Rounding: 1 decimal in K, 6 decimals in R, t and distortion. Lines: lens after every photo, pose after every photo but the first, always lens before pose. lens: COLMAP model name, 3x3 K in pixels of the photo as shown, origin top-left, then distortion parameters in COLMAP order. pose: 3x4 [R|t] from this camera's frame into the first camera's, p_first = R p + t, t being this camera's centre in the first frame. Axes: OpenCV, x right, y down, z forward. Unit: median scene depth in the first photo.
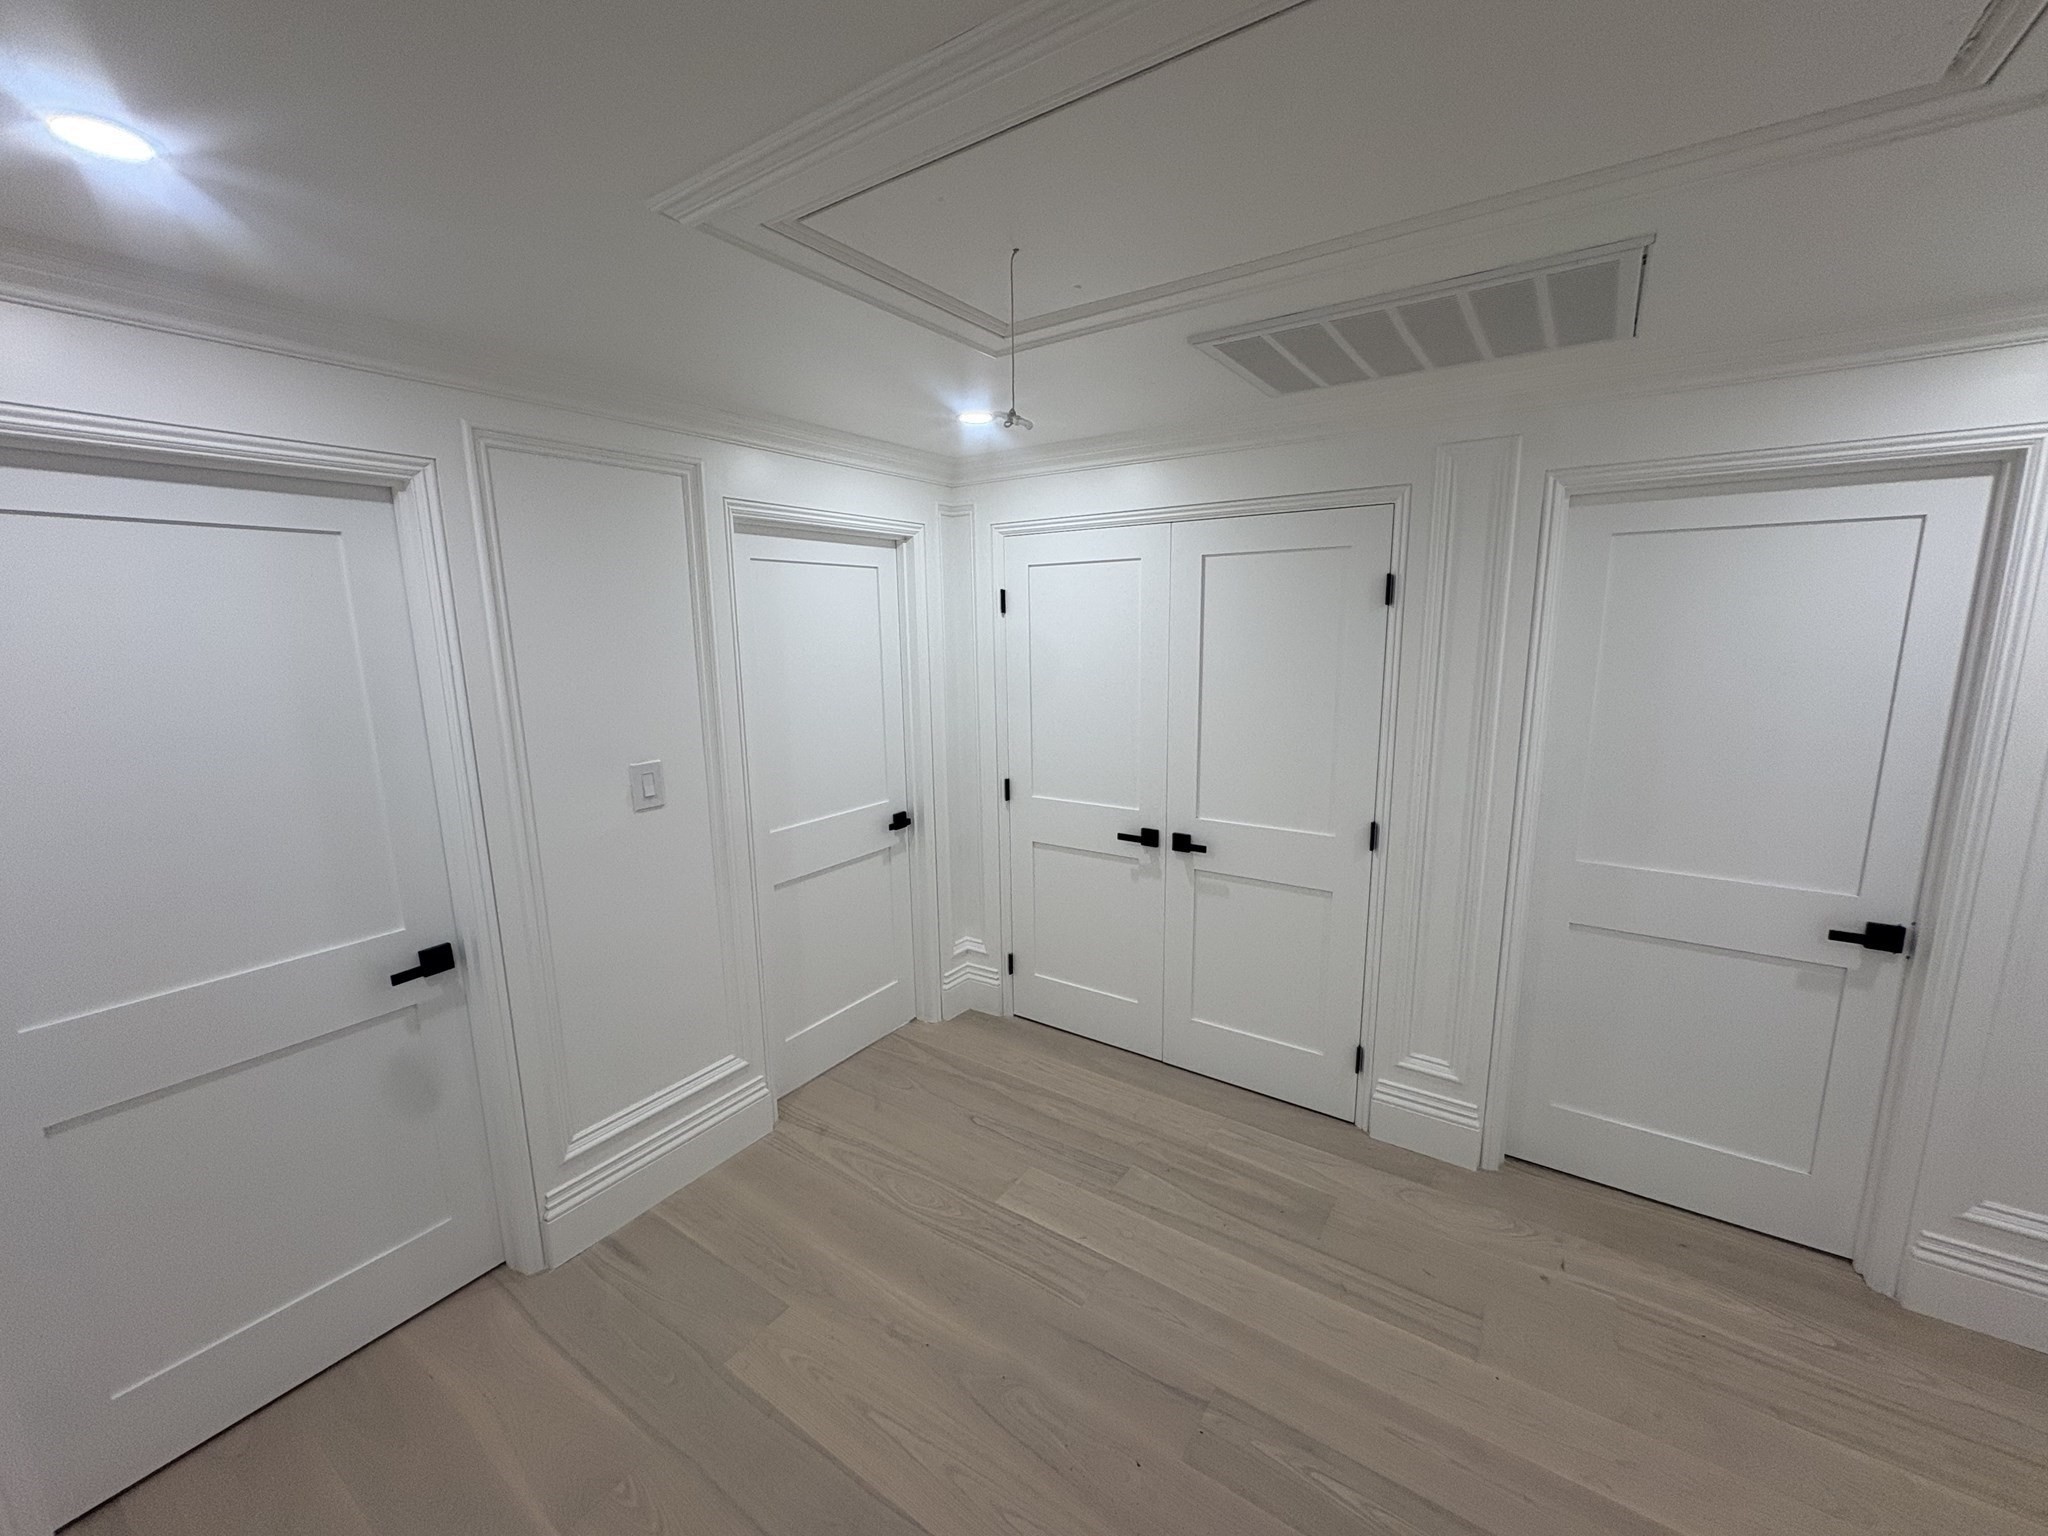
lens RADIAL K [[819.5, 0, 1021.1], [0, 819.5, 769.5], [0, 0, 1]] dist [-0.000180, 0.000484]
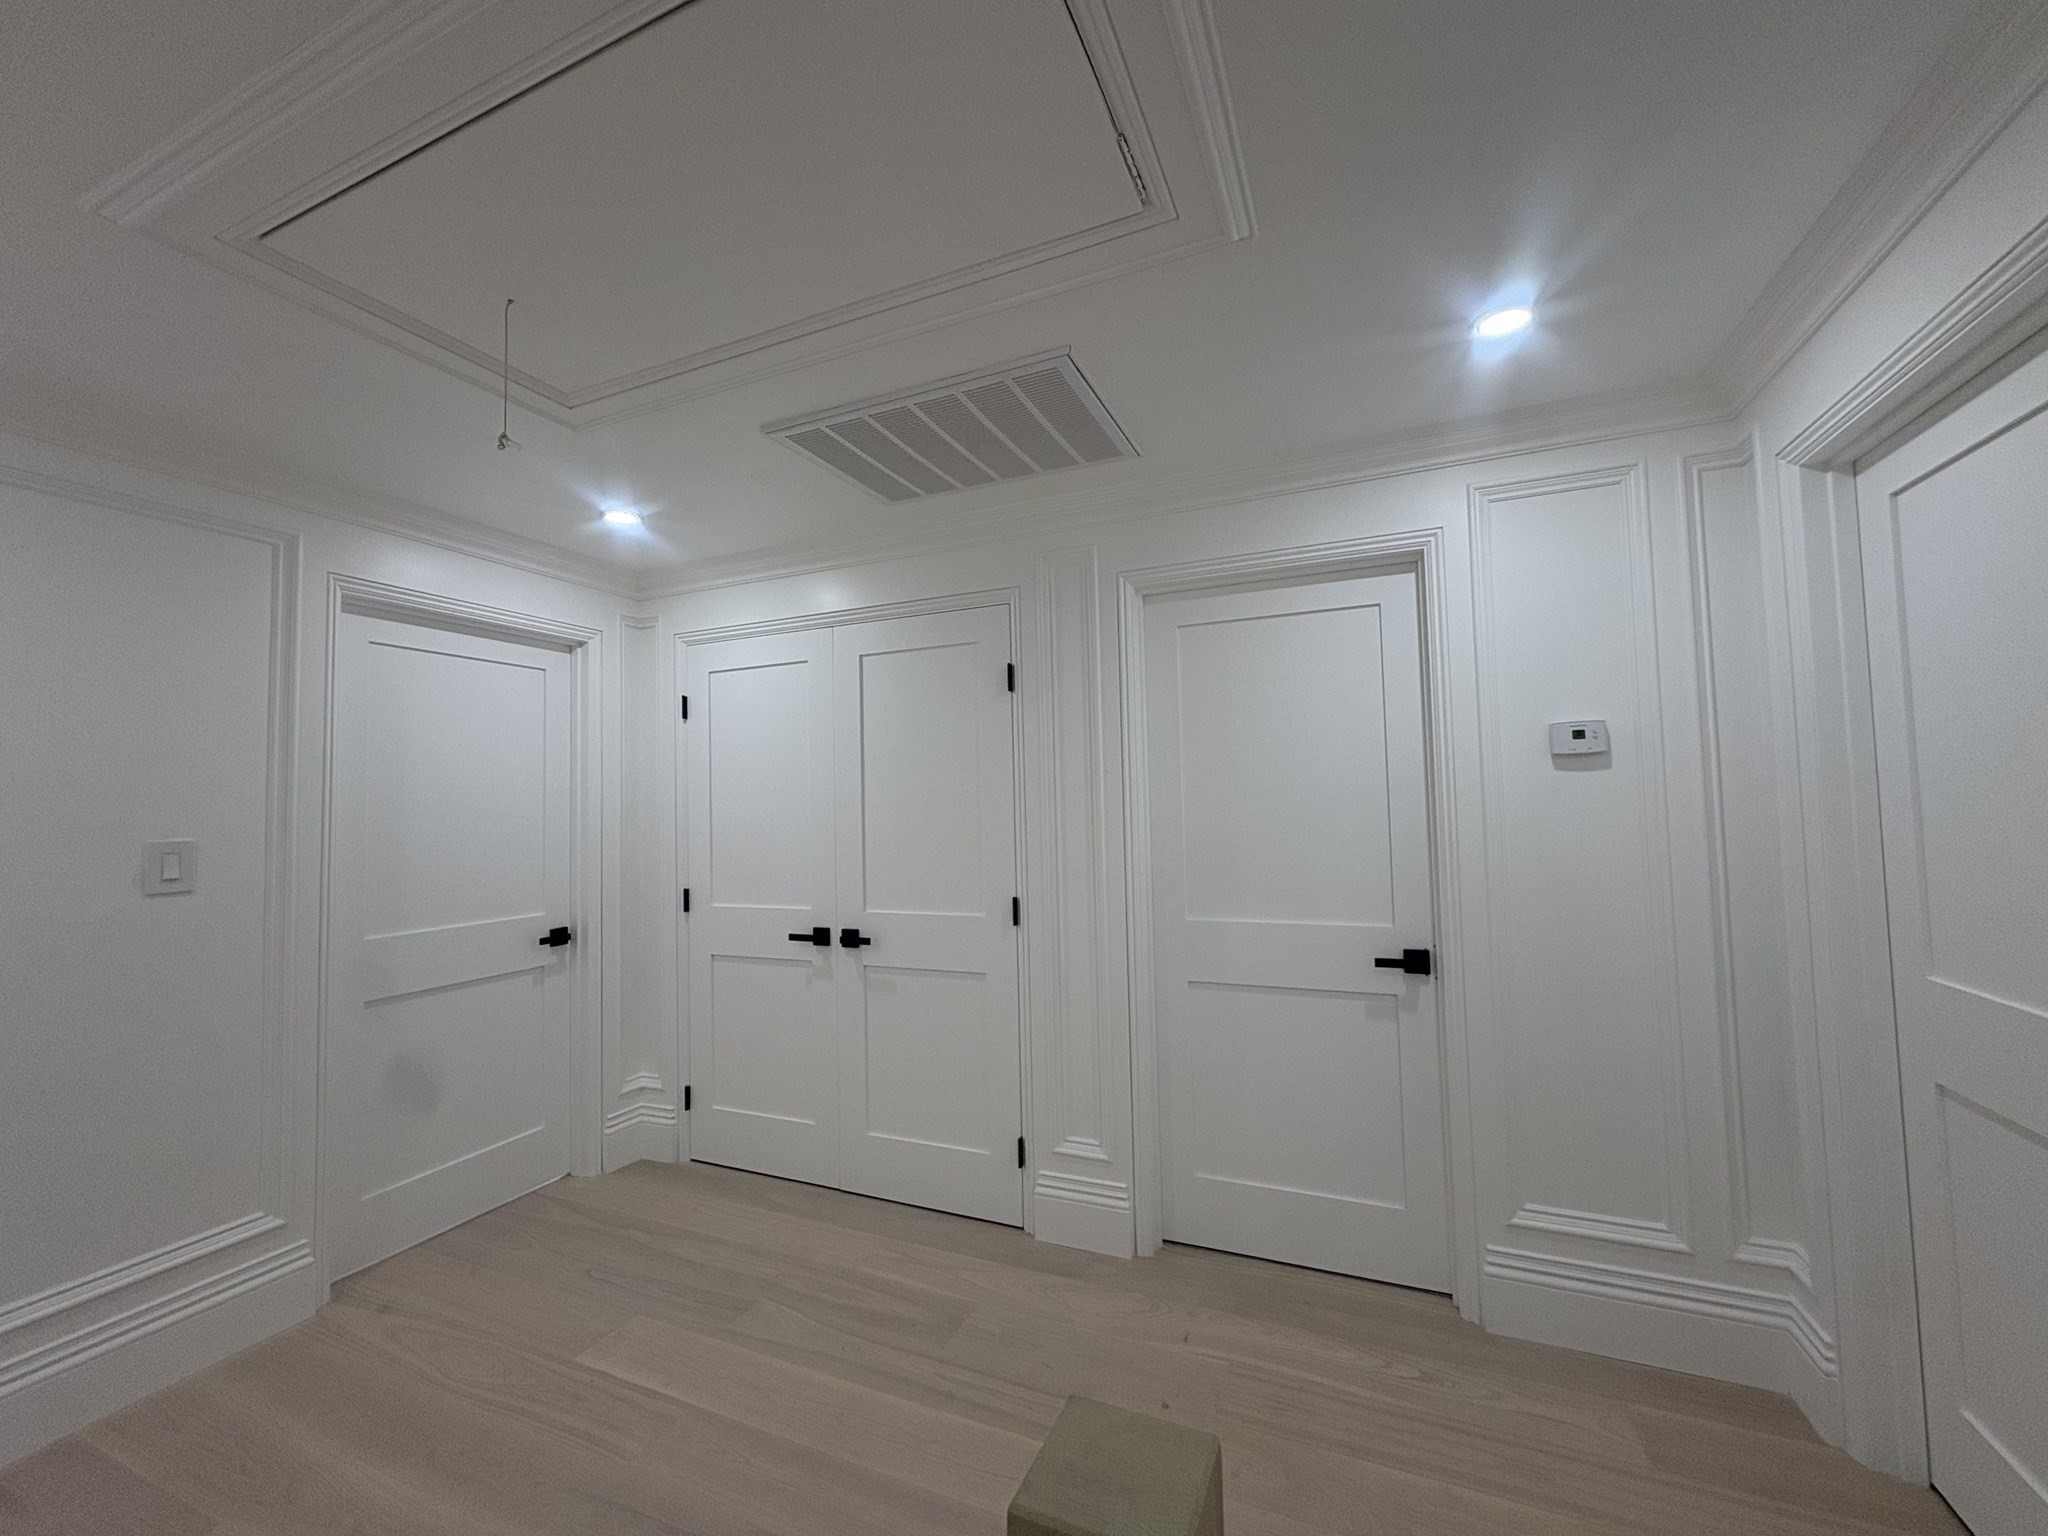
lens RADIAL K [[819.5, 0, 1023.4], [0, 819.5, 767.2], [0, 0, 1]] dist [-0.000180, 0.000484]
pose [[0.981685, 0.000565, 0.190508, 0.248347], [0.042729, 0.973866, -0.223069, 0.137792], [-0.185655, 0.227124, 0.956006, -0.023977]]
